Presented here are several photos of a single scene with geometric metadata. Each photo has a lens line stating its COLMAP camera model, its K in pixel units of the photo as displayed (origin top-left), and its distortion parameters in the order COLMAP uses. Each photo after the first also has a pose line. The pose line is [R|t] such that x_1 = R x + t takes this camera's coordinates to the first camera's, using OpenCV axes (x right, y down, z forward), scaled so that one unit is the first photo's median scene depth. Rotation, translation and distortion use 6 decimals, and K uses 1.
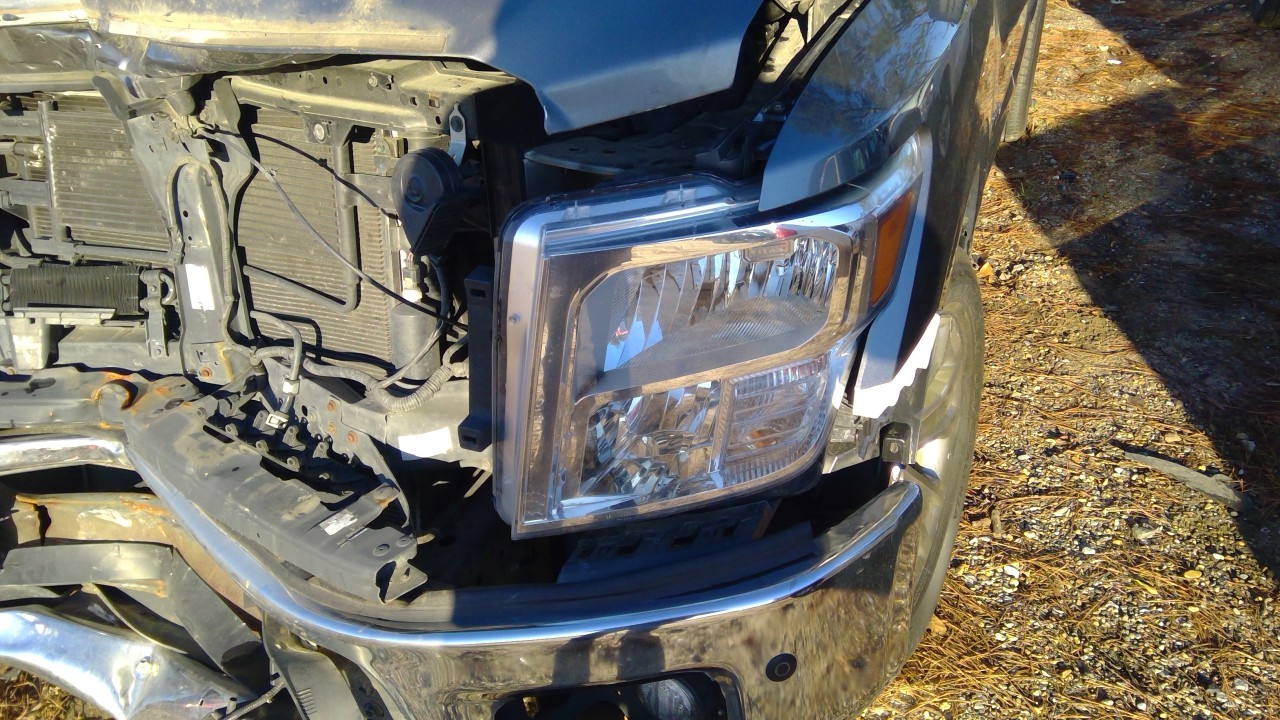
lens RADIAL K [[1011.1, 0, 671.0], [0, 1011.1, 360.6], [0, 0, 1]] dist [0.118607, -0.179364]
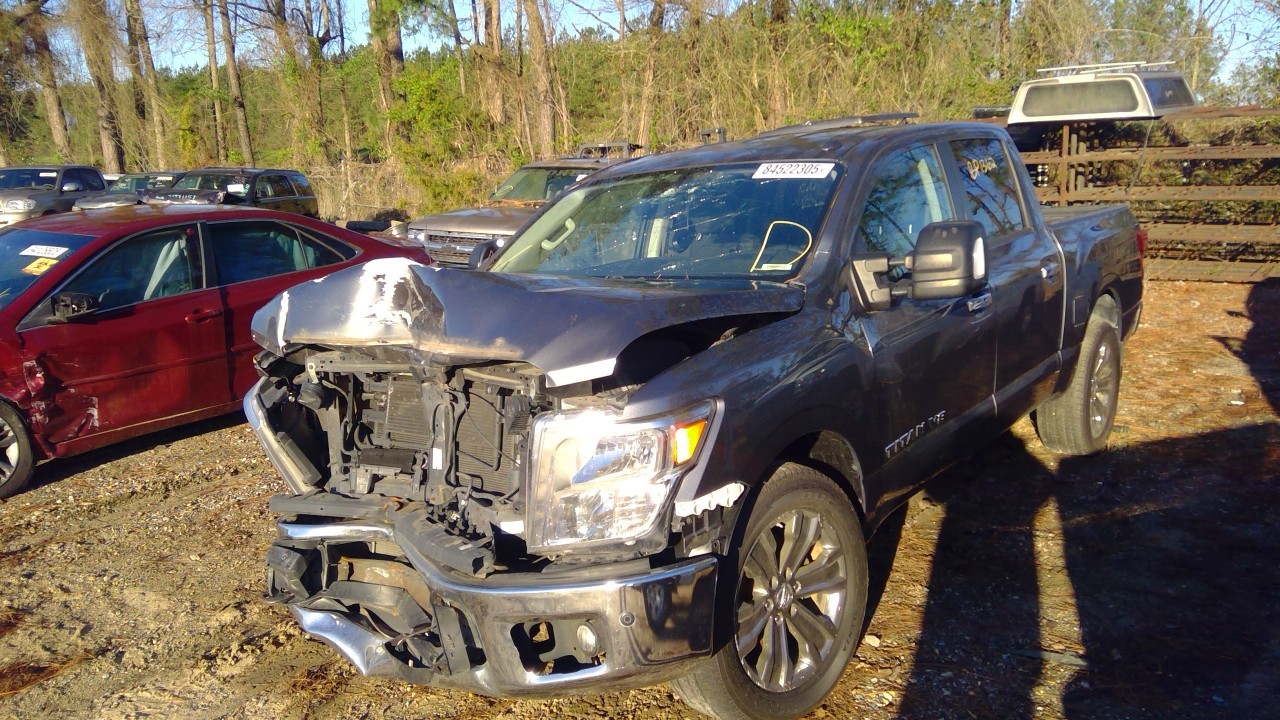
lens RADIAL K [[1011.1, 0, 671.0], [0, 1011.1, 360.6], [0, 0, 1]] dist [0.118607, -0.179364]
pose [[0.963546, 0.034635, -0.265291, 0.600533], [-0.112702, 0.951858, -0.285069, 0.294786], [0.242647, 0.304575, 0.921063, -0.961521]]
